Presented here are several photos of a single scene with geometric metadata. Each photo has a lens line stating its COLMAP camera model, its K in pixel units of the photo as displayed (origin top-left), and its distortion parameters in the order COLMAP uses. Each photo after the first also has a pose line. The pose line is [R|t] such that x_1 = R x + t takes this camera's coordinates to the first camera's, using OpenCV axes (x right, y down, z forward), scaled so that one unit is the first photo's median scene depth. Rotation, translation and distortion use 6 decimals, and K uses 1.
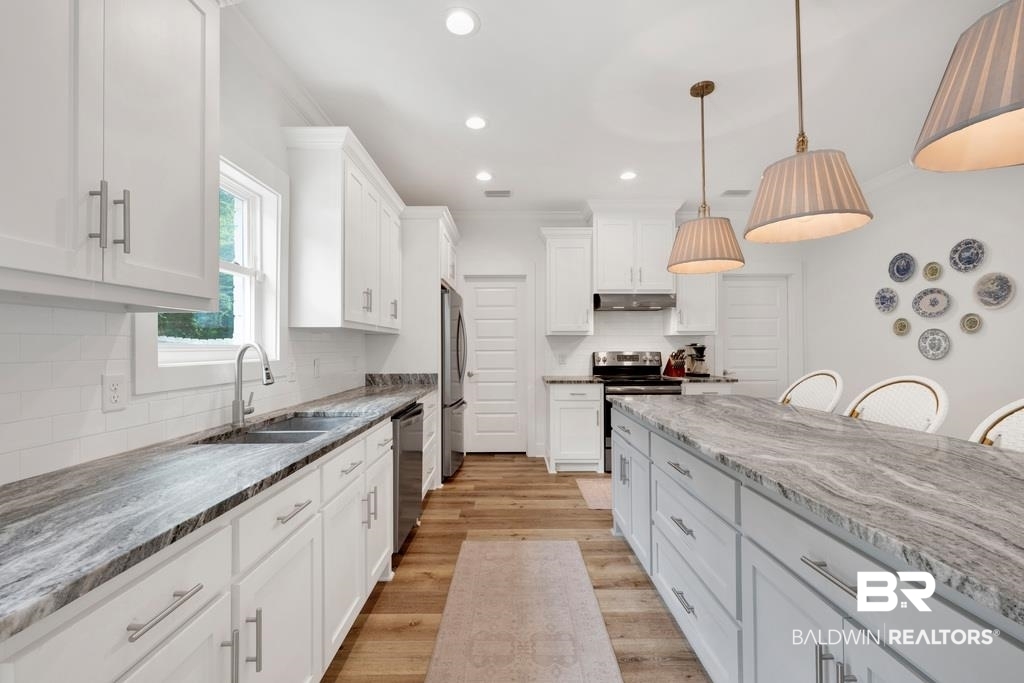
lens RADIAL K [[422.4, 0, 506.5], [0, 422.4, 340.7], [0, 0, 1]] dist [0.000249, 0.000098]
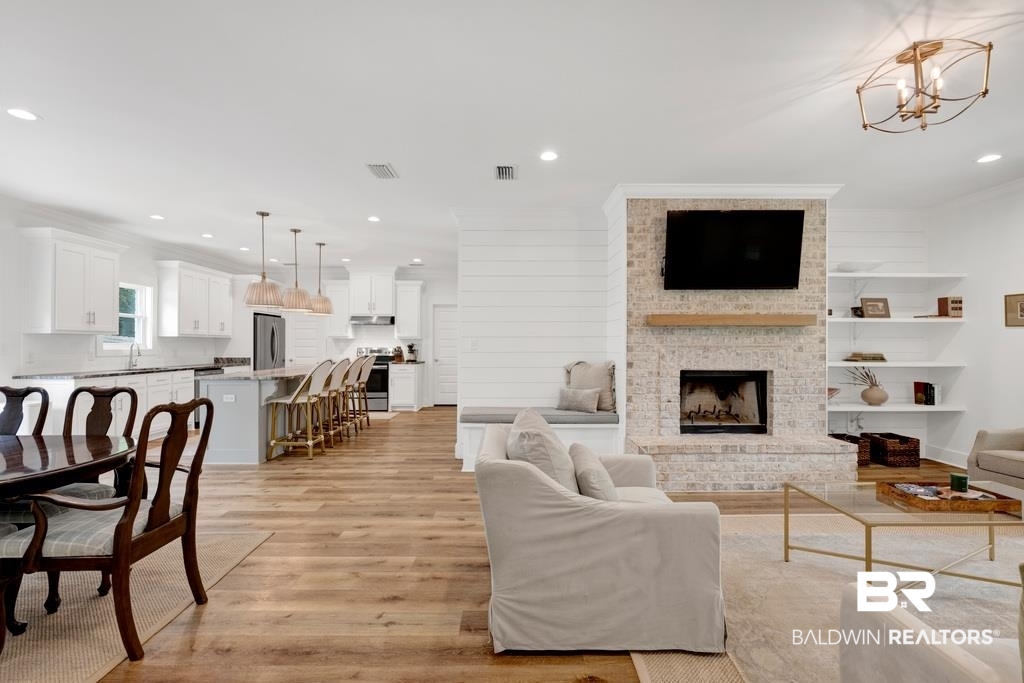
lens RADIAL K [[451.2, 0, 512.3], [0, 451.2, 343.5], [0, 0, 1]] dist [0.000402, -0.000485]
pose [[0.999751, 0.007180, 0.021106, 1.044529], [-0.007424, 0.999906, 0.011490, -0.023536], [-0.021021, -0.011644, 0.999711, -1.181079]]
